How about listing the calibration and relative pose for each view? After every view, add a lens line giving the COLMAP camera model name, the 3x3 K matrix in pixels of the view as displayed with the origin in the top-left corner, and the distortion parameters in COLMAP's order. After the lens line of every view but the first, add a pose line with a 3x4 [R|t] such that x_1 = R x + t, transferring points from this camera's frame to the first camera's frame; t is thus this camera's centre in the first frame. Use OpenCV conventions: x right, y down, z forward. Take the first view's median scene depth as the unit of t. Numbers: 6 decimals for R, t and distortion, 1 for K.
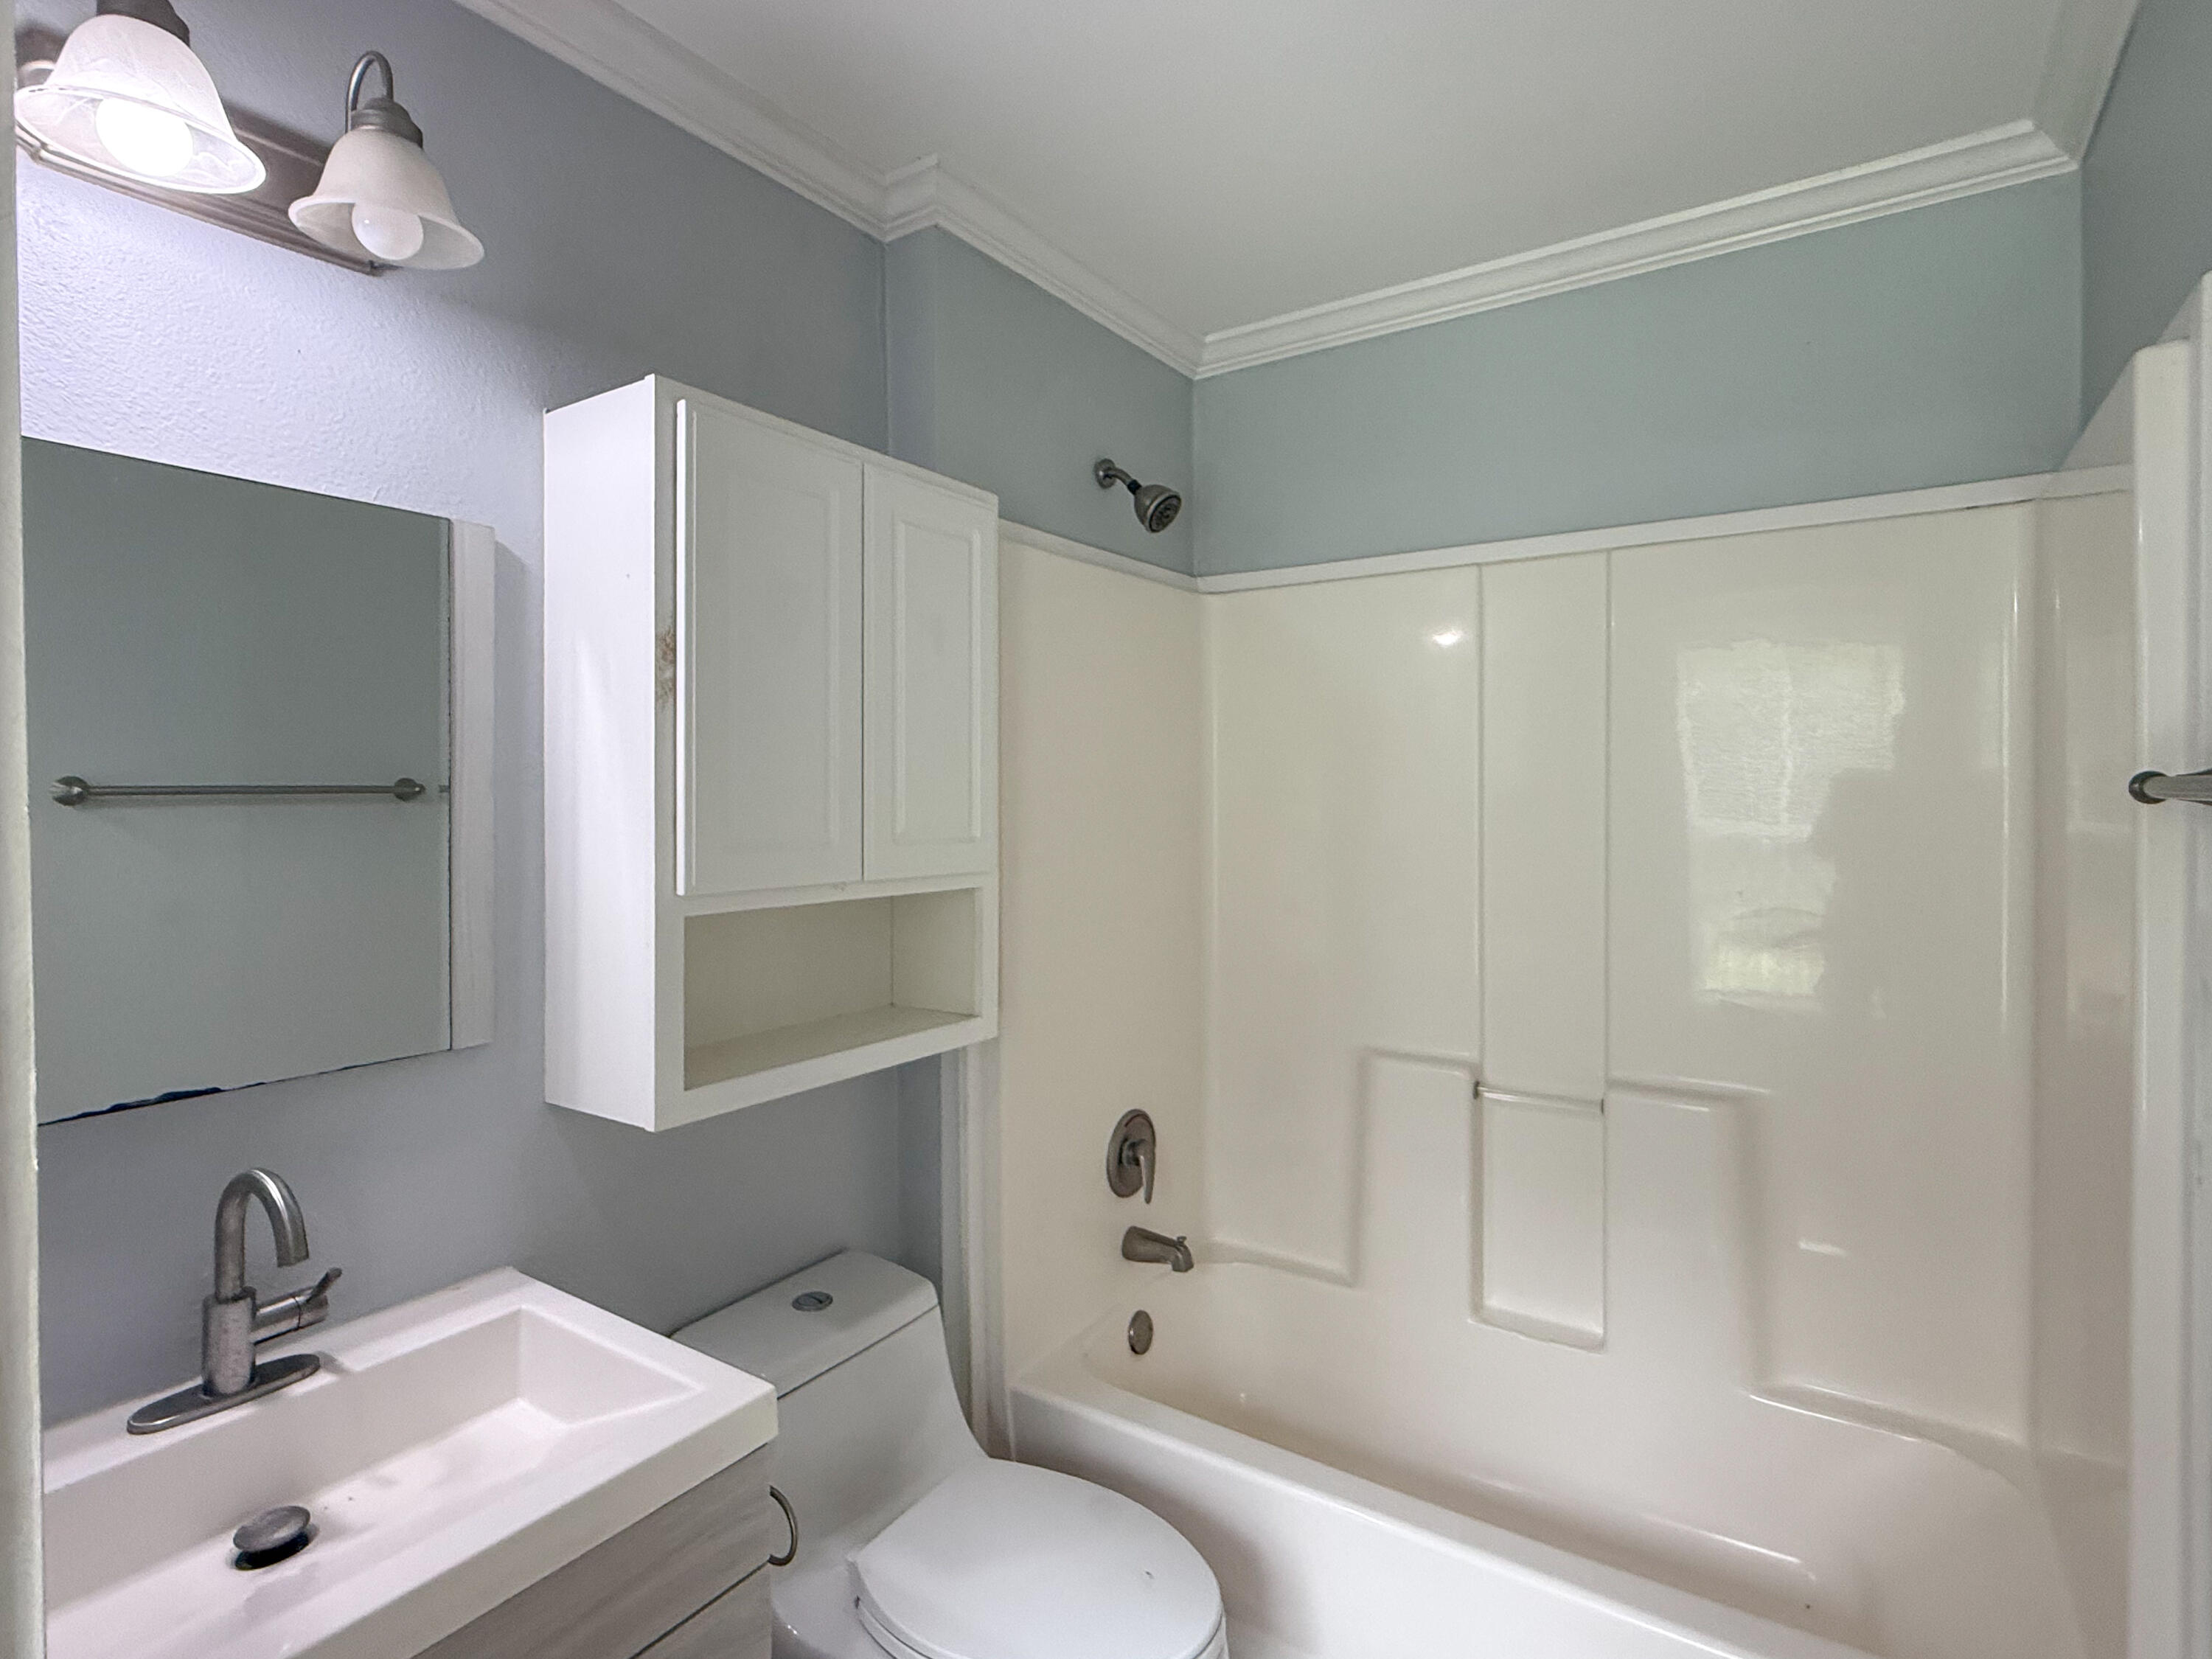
lens RADIAL K [[1115.9, 0, 1123.6], [0, 1115.9, 763.8], [0, 0, 1]] dist [0.002421, 0.000602]
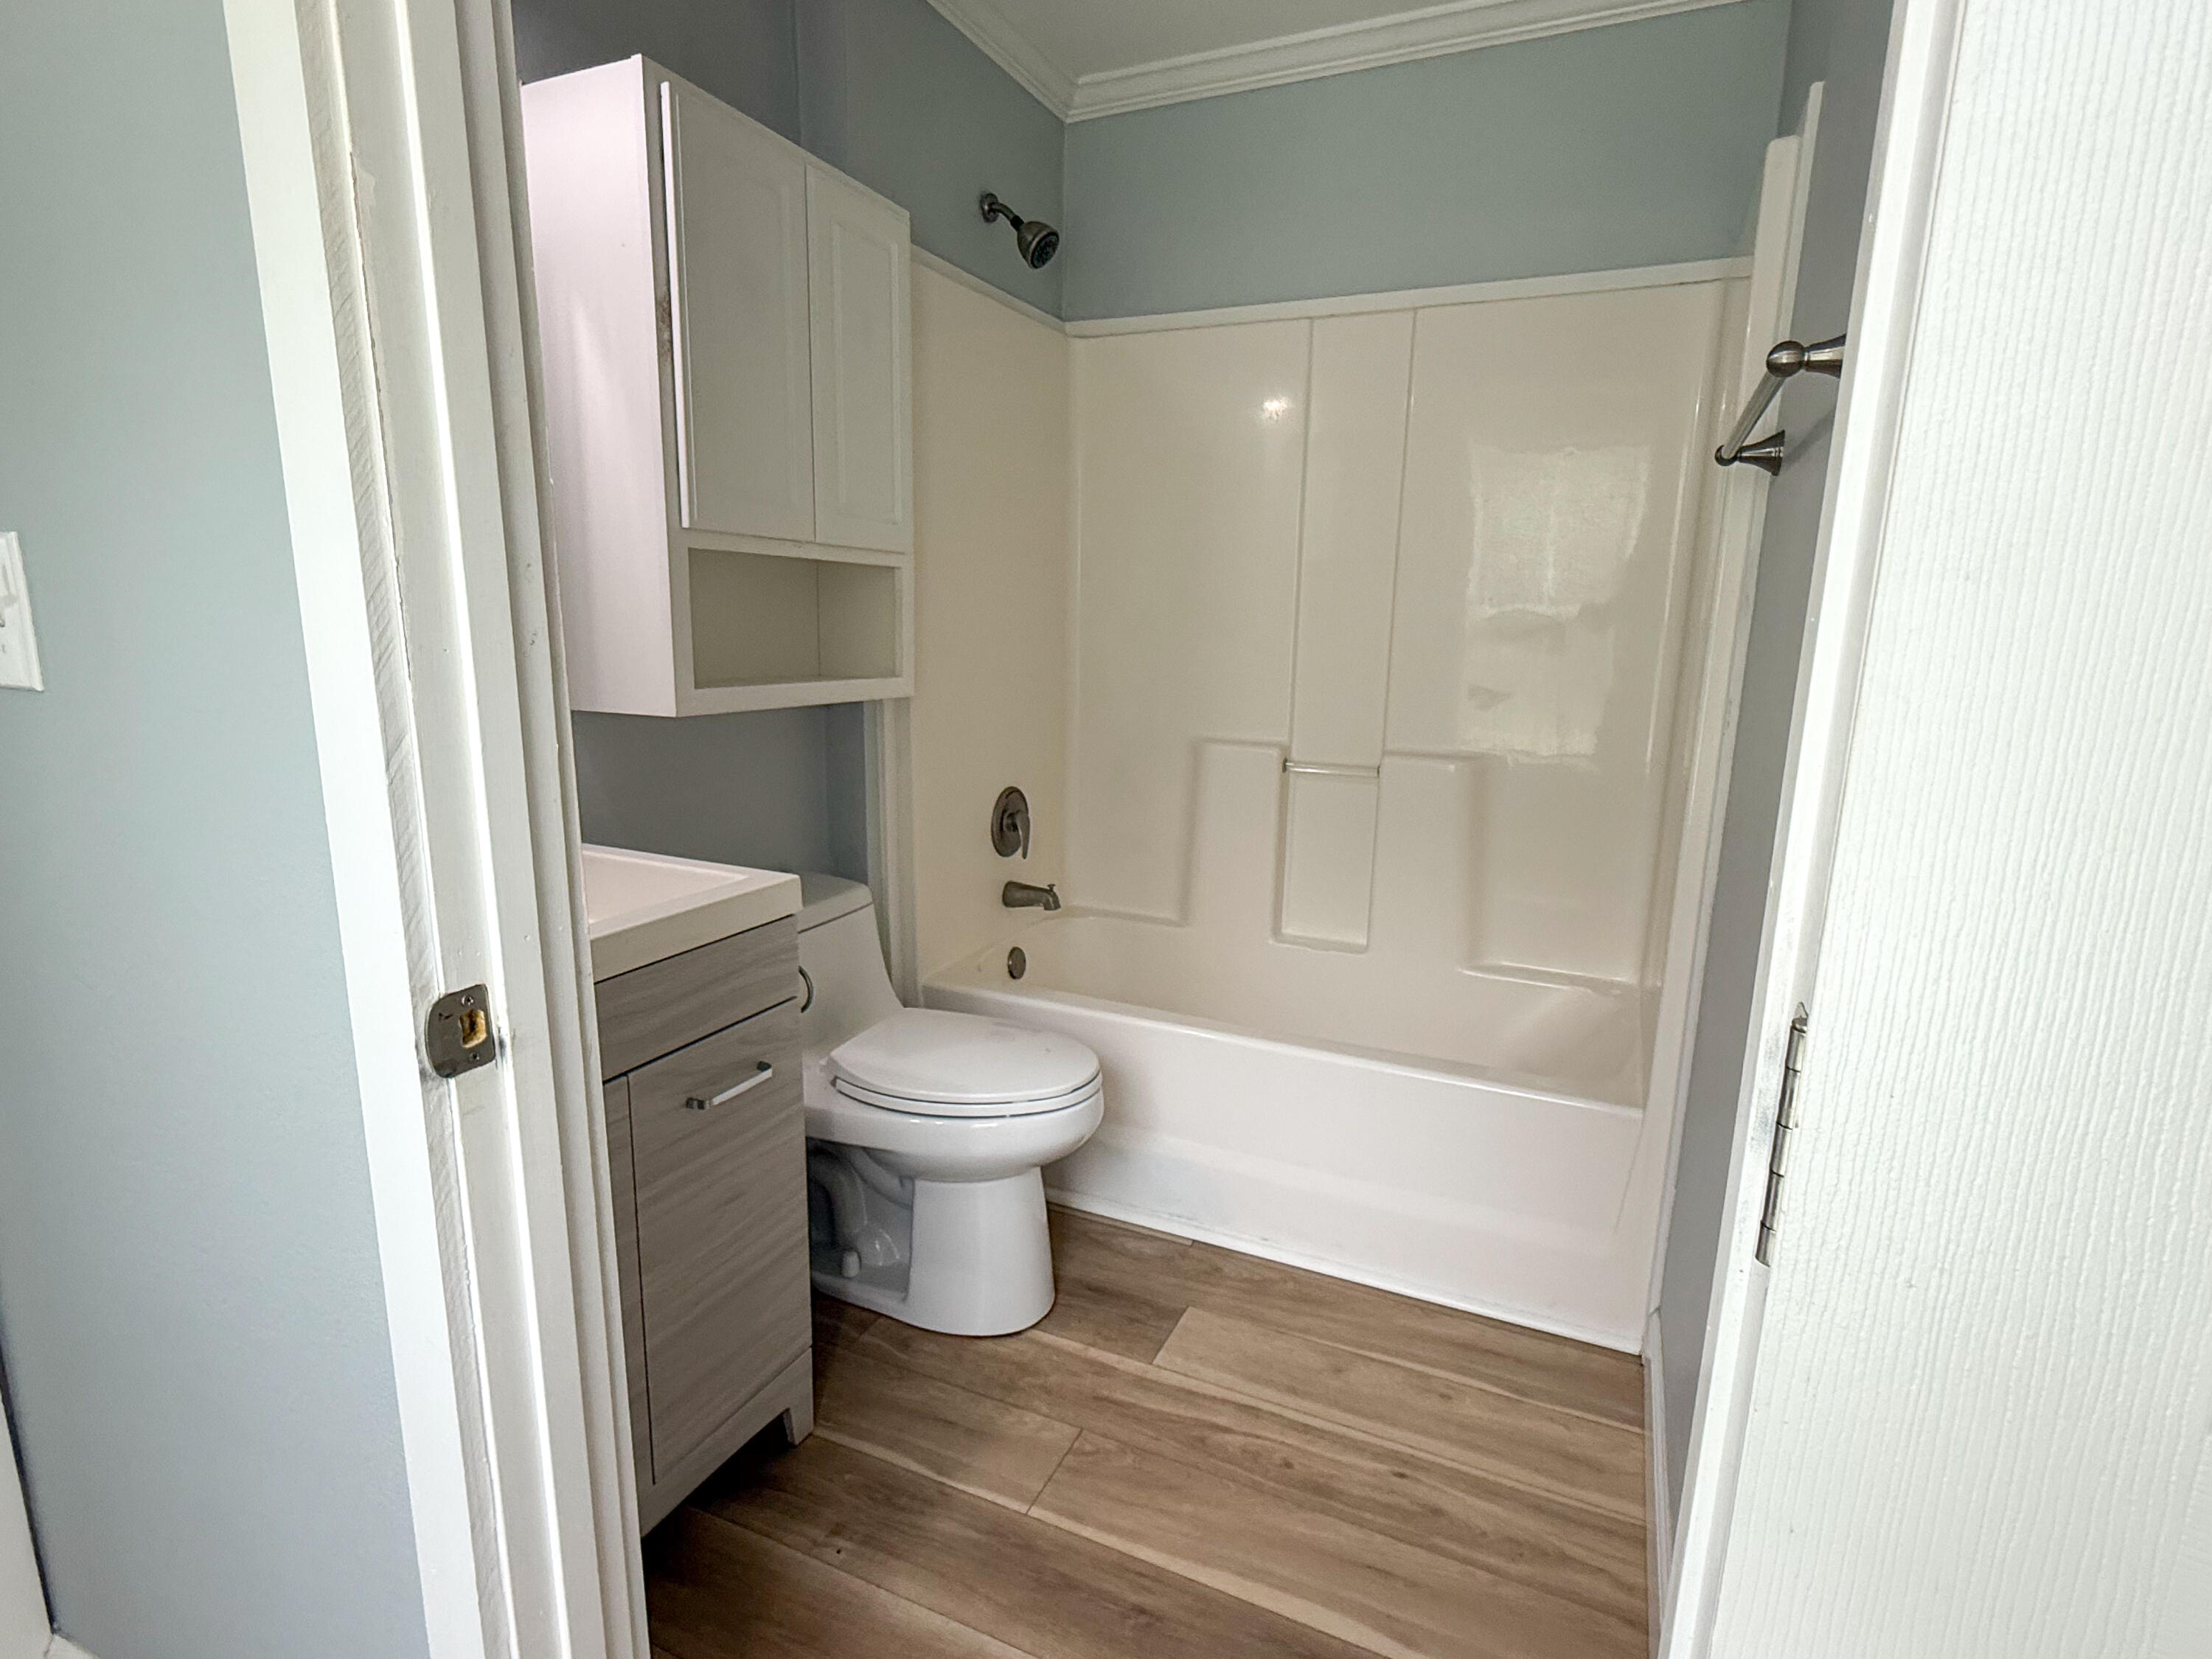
lens RADIAL K [[1115.9, 0, 1126.1], [0, 1115.9, 833.1], [0, 0, 1]] dist [0.001654, 0.000939]
pose [[0.986598, -0.012745, 0.162672, -0.078600], [-0.022614, 0.976644, 0.213671, 0.115877], [-0.161596, -0.214486, 0.963267, -0.238056]]
